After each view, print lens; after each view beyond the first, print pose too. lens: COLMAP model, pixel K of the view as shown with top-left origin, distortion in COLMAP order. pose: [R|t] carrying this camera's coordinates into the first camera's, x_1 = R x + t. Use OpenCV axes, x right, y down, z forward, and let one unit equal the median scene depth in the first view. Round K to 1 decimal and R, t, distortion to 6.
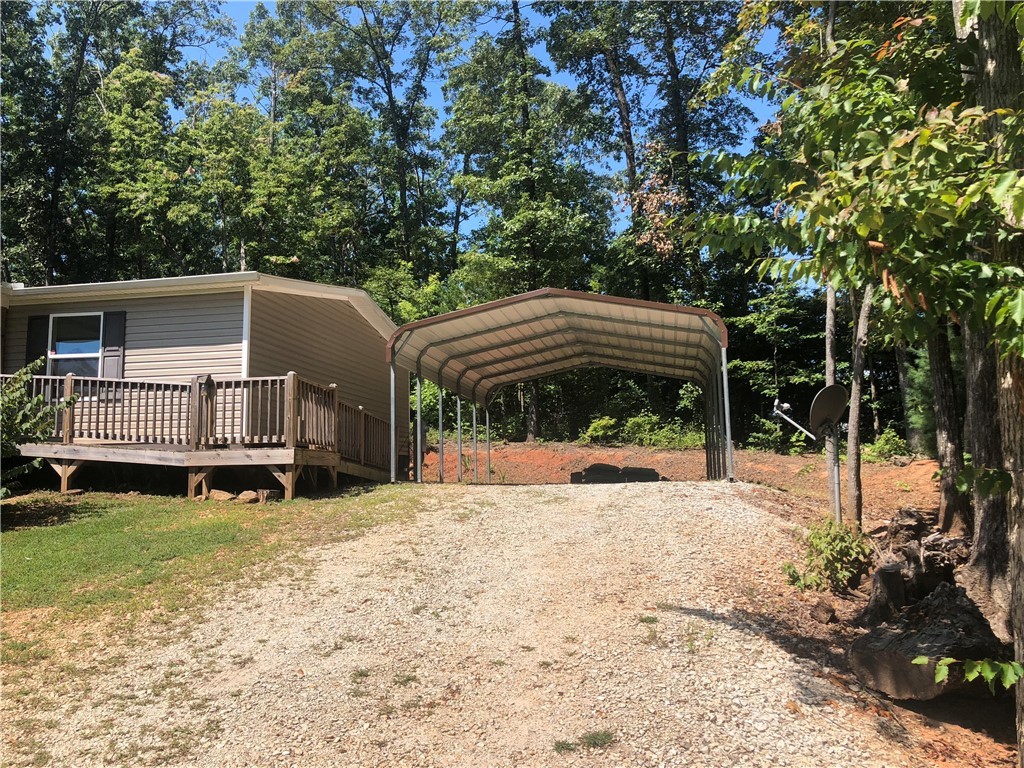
lens RADIAL K [[858.3, 0, 511.0], [0, 858.3, 366.7], [0, 0, 1]] dist [0.005706, 0.003115]
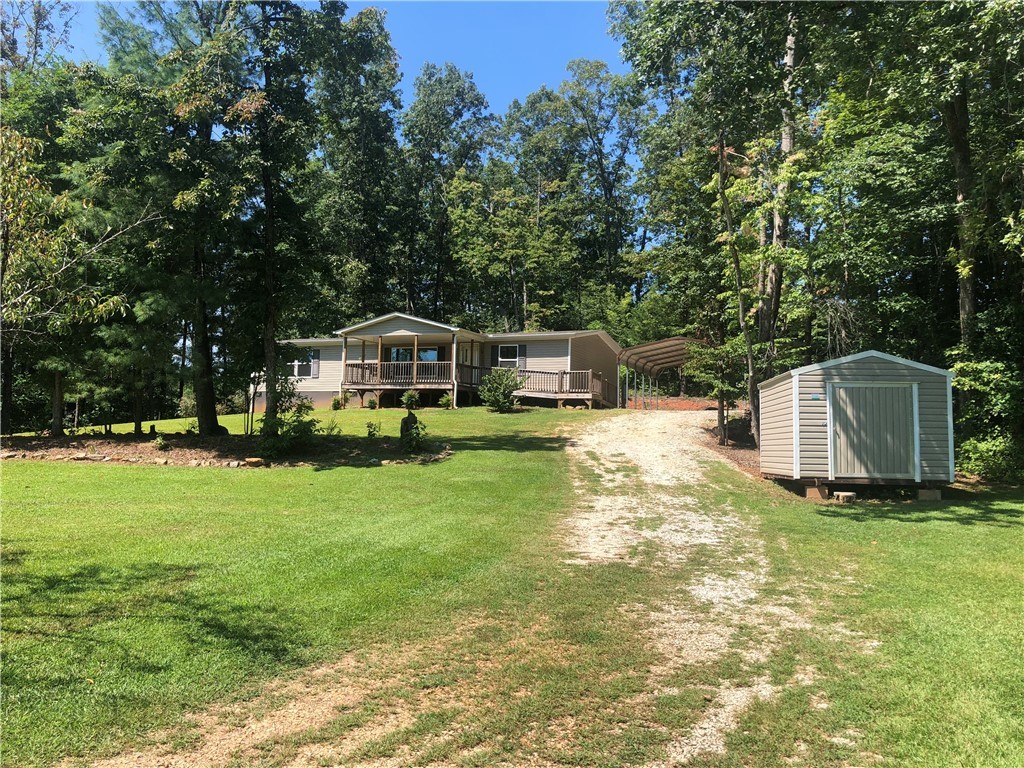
lens RADIAL K [[855.6, 0, 510.3], [0, 855.6, 373.9], [0, 0, 1]] dist [0.013832, -0.014933]
pose [[0.977413, 0.021601, -0.210230, 0.050016], [-0.009701, 0.998300, 0.057474, -0.067187], [0.211114, -0.054137, 0.975961, -0.922800]]
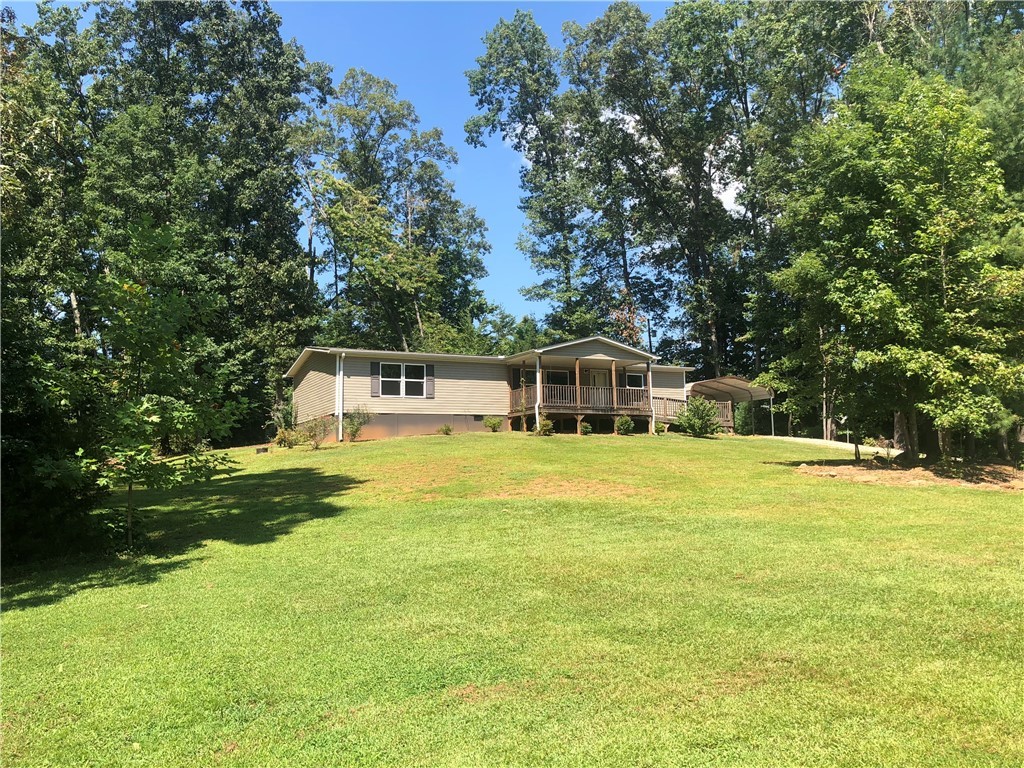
lens RADIAL K [[849.7, 0, 509.1], [0, 849.7, 385.0], [0, 0, 1]] dist [0.086709, -0.262730]
pose [[0.773502, 0.068403, 0.630092, -1.439638], [-0.080196, 0.996731, -0.009757, 0.020700], [-0.628700, -0.042984, 0.776459, -0.550121]]
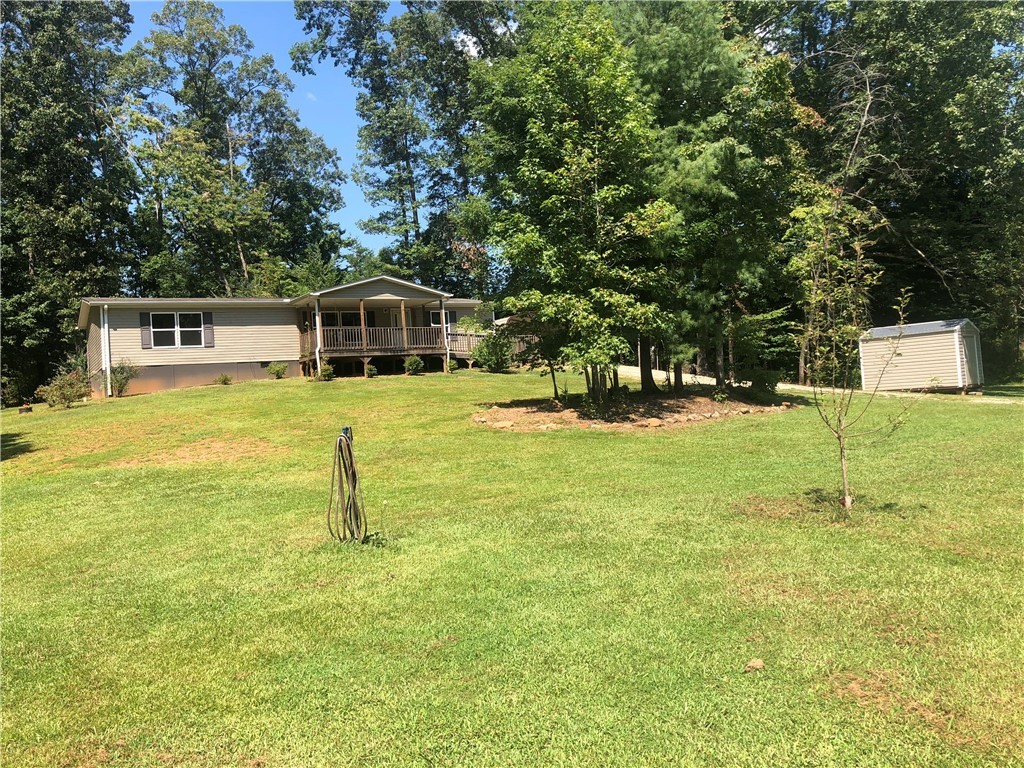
lens RADIAL K [[857.4, 0, 512.0], [0, 857.4, 384.0], [0, 0, 1]] dist [-0.004700, 0.001560]
pose [[0.725365, -0.022025, 0.688012, -1.249199], [-0.037115, 0.996783, 0.071039, -0.016722], [-0.687364, -0.077065, 0.722214, -0.702122]]
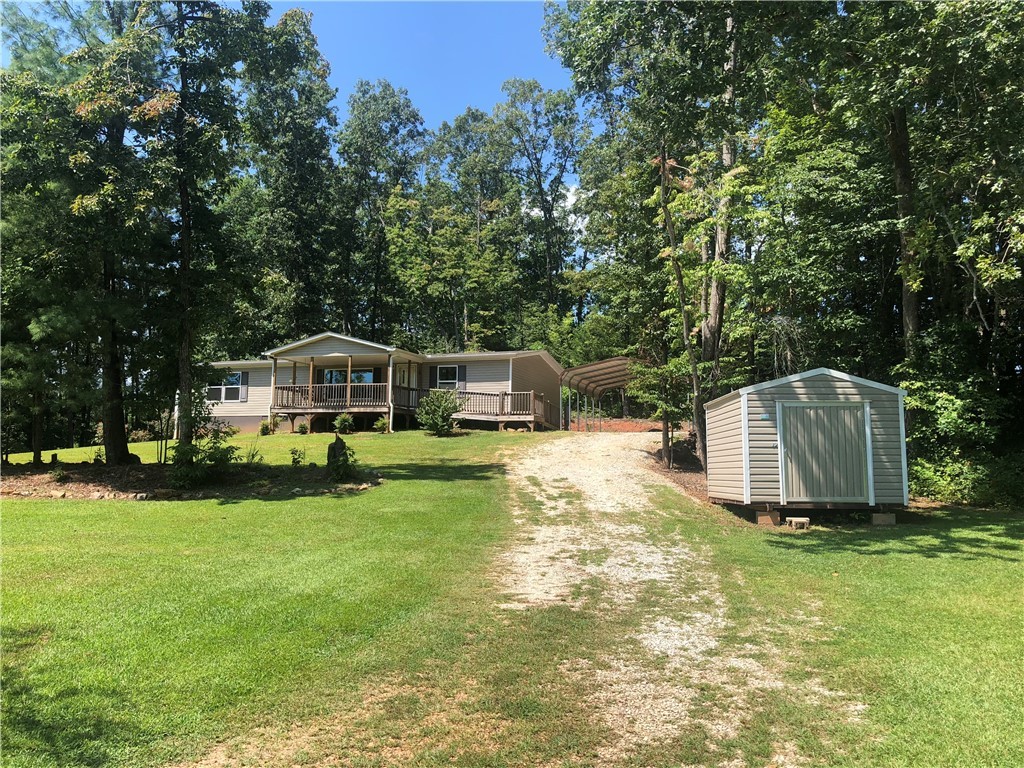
lens RADIAL K [[858.3, 0, 511.0], [0, 858.3, 366.7], [0, 0, 1]] dist [0.005706, 0.003115]
pose [[0.989487, 0.010114, -0.144269, 0.047453], [-0.007019, 0.999734, 0.021950, -0.063141], [0.144452, -0.020707, 0.989295, -0.878136]]
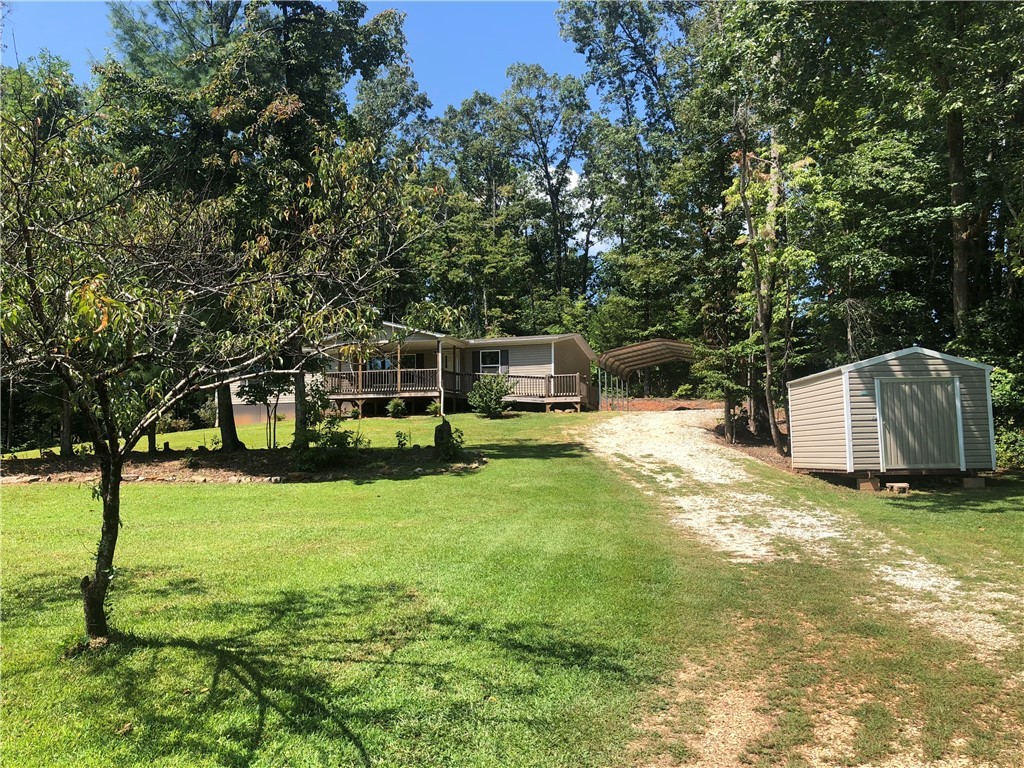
lens RADIAL K [[857.4, 0, 512.0], [0, 857.4, 384.0], [0, 0, 1]] dist [-0.004700, 0.001560]
pose [[0.994021, -0.003963, -0.109116, -0.067100], [0.010900, 0.997951, 0.063052, -0.067226], [0.108642, -0.063864, 0.992027, -0.941670]]
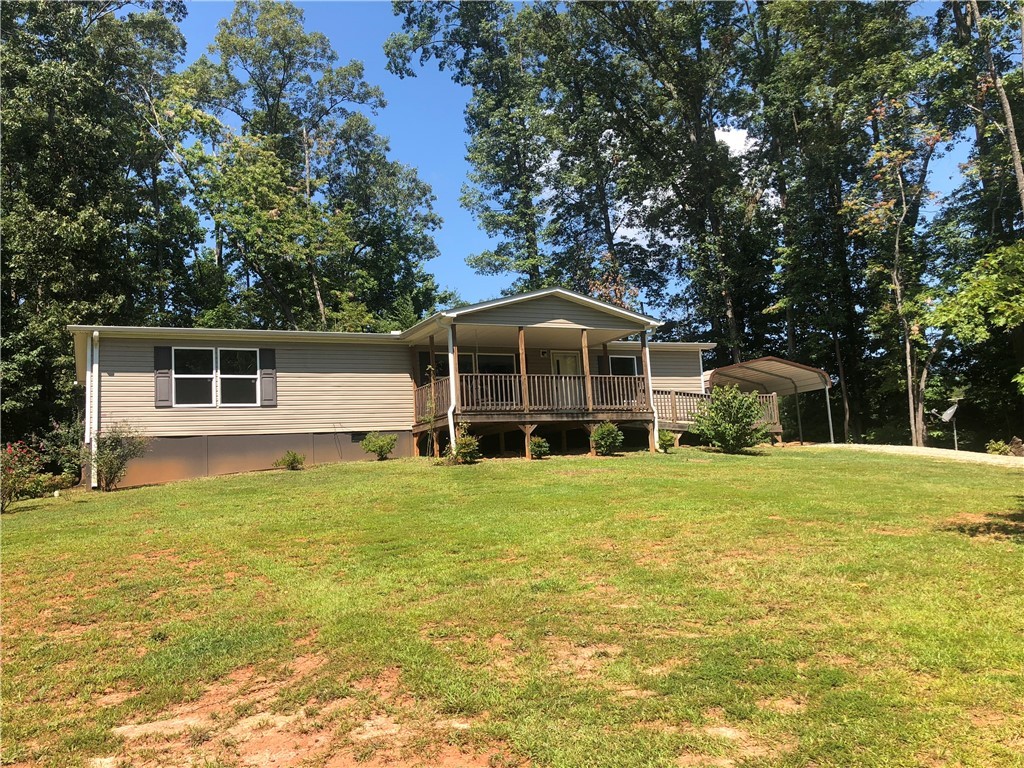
lens RADIAL K [[855.6, 0, 510.3], [0, 855.6, 373.9], [0, 0, 1]] dist [0.013832, -0.014933]
pose [[0.772756, 0.054251, 0.632381, -0.999827], [-0.037642, 0.998504, -0.039662, 0.031787], [-0.633587, 0.006845, 0.773642, -0.161280]]
